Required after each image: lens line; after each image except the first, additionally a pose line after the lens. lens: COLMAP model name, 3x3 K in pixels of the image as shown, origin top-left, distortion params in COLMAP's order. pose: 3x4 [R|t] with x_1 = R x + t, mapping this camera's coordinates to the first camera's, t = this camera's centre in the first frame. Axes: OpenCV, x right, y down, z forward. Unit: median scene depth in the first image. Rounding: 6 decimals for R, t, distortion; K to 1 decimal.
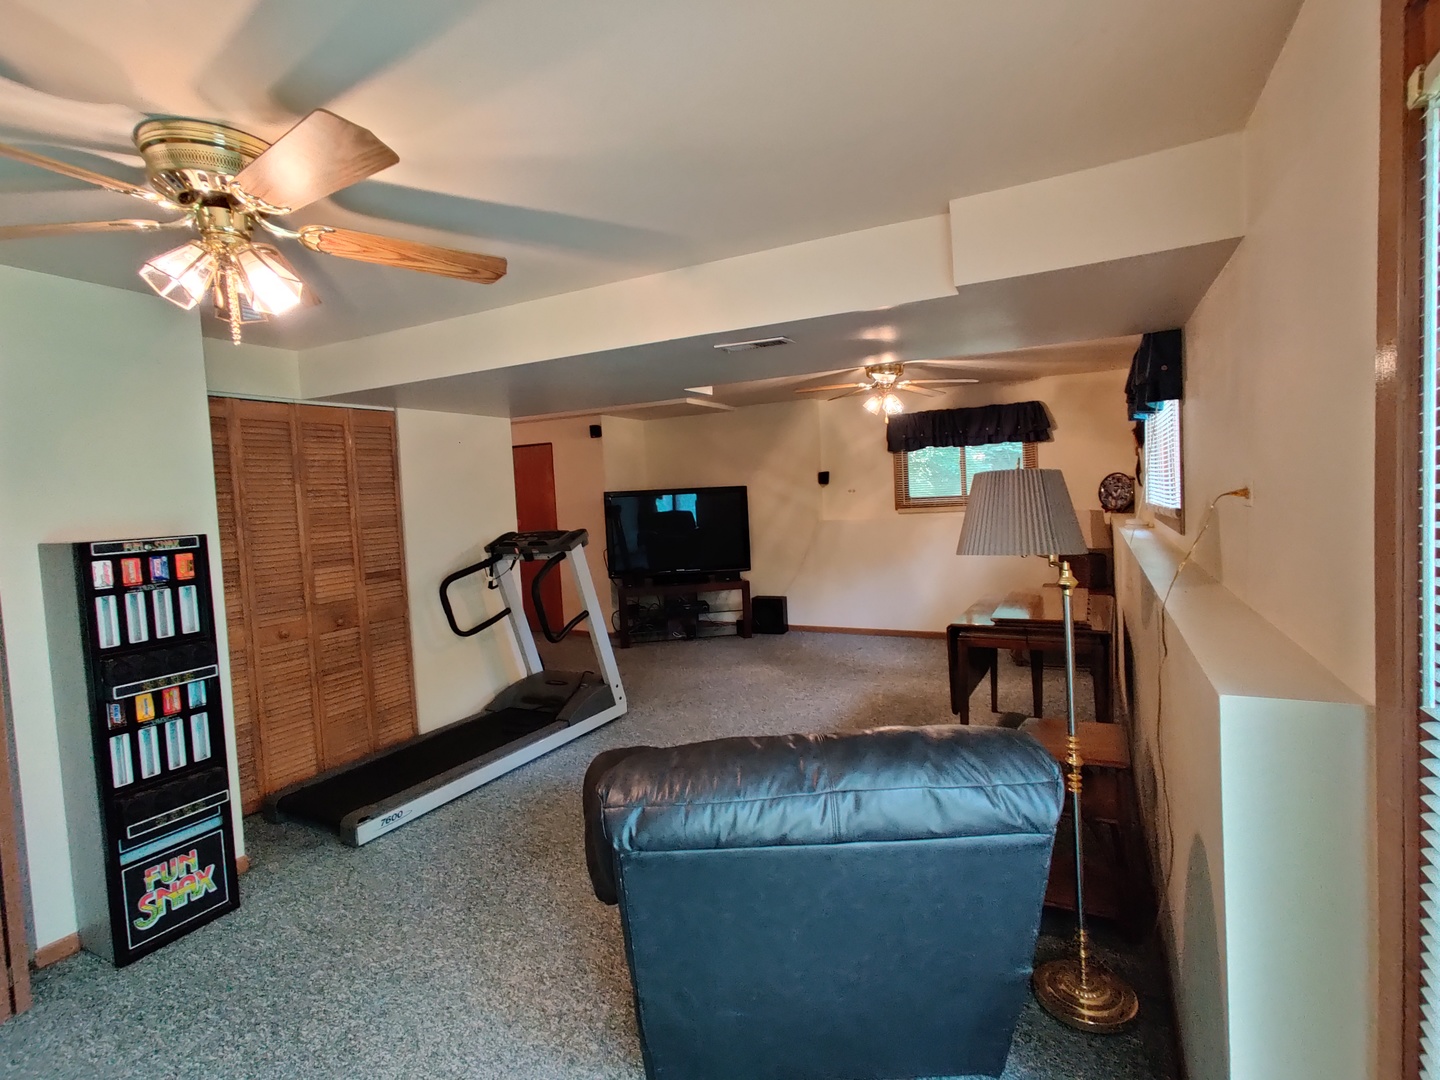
lens RADIAL K [[713.6, 0, 715.1], [0, 713.6, 523.7], [0, 0, 1]] dist [-0.029690, 0.031802]
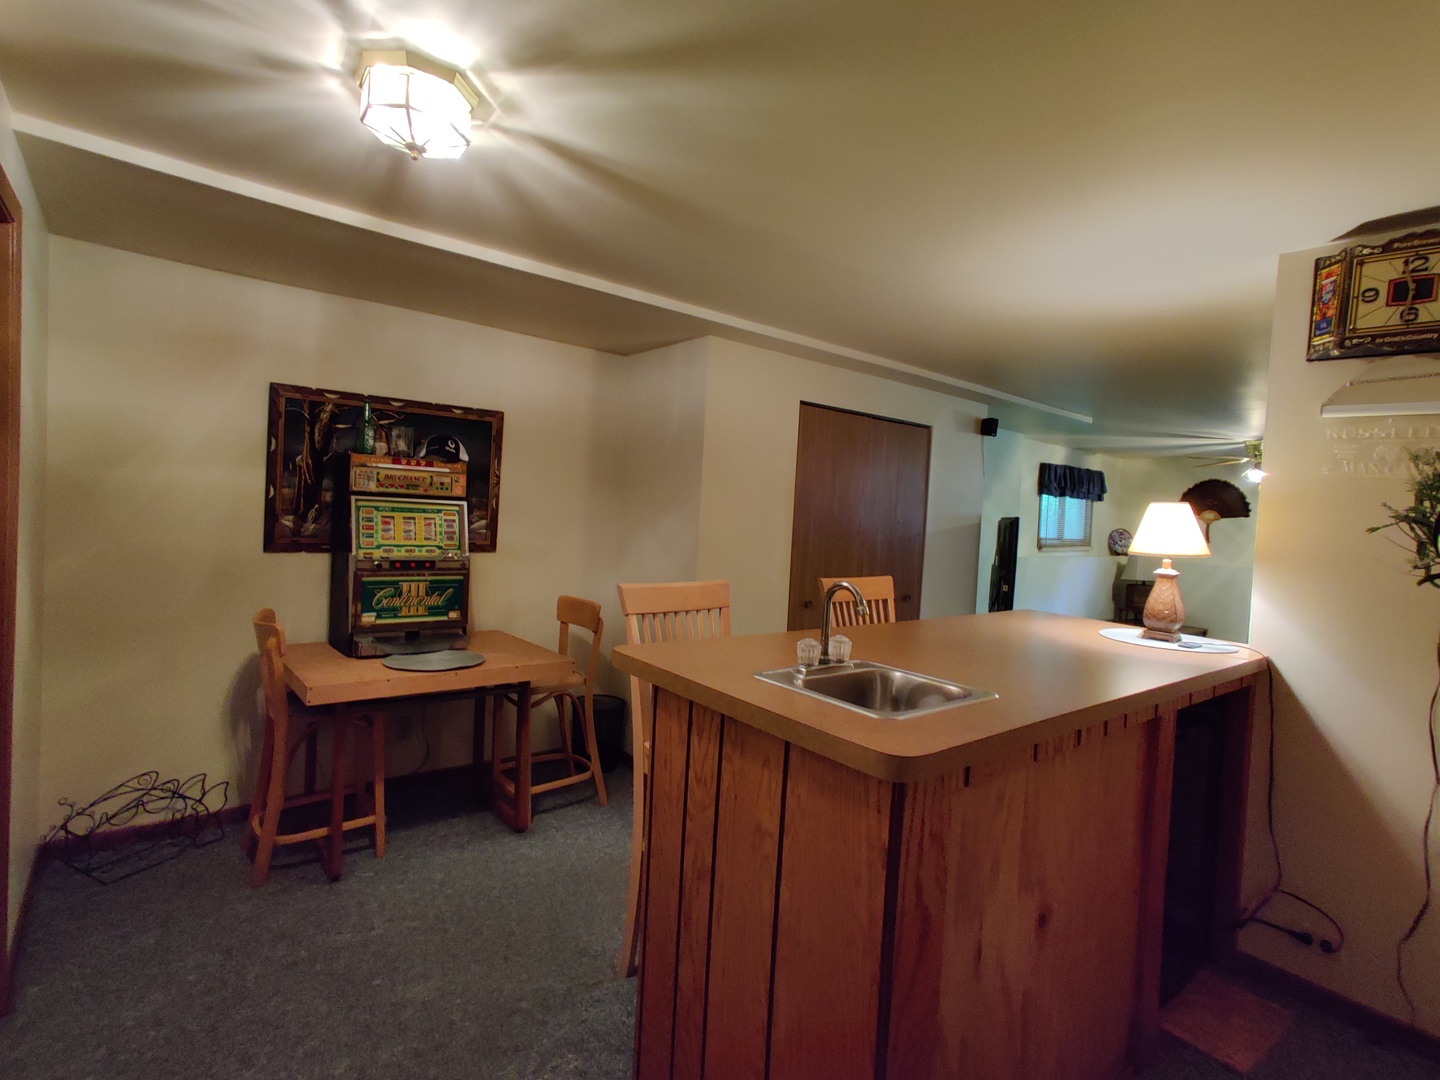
lens RADIAL K [[713.6, 0, 715.1], [0, 713.6, 523.7], [0, 0, 1]] dist [-0.029690, 0.031802]
pose [[0.407328, 0.050262, 0.911898, -1.099748], [-0.034106, 0.998625, -0.039808, 0.004579], [-0.912645, -0.014887, 0.408482, 1.154003]]
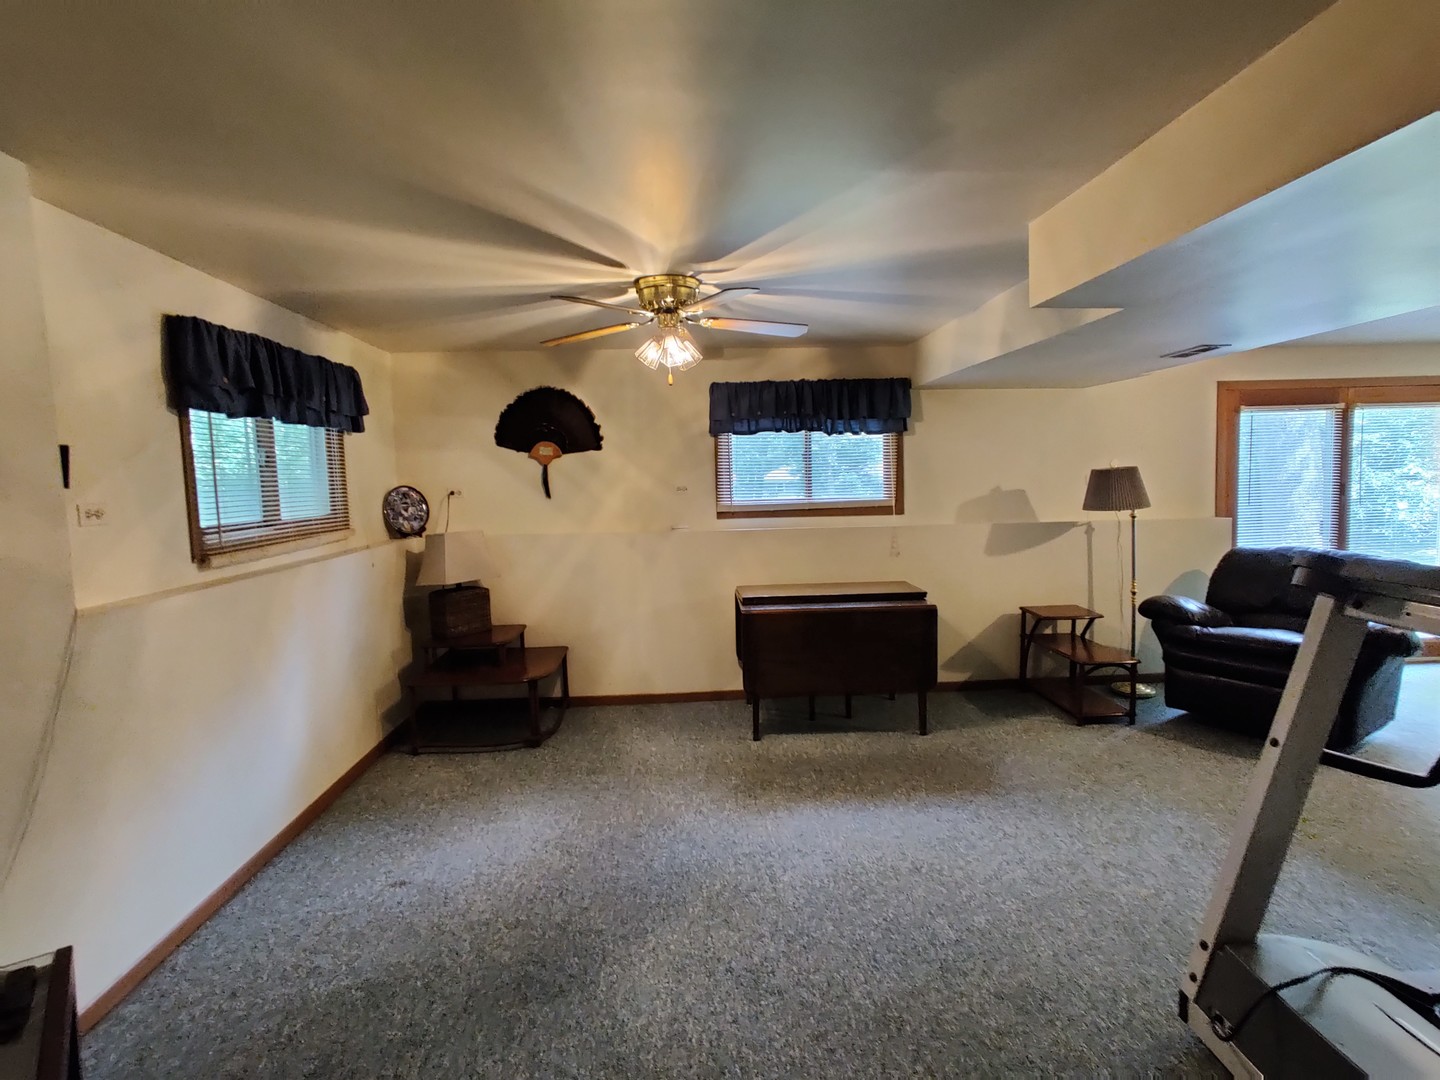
lens RADIAL K [[713.6, 0, 715.1], [0, 713.6, 523.7], [0, 0, 1]] dist [-0.029690, 0.031802]
pose [[-0.496330, 0.004850, 0.868120, -0.261521], [0.090608, 0.994812, 0.046246, -0.035875], [-0.863392, 0.101612, -0.494195, 1.080795]]
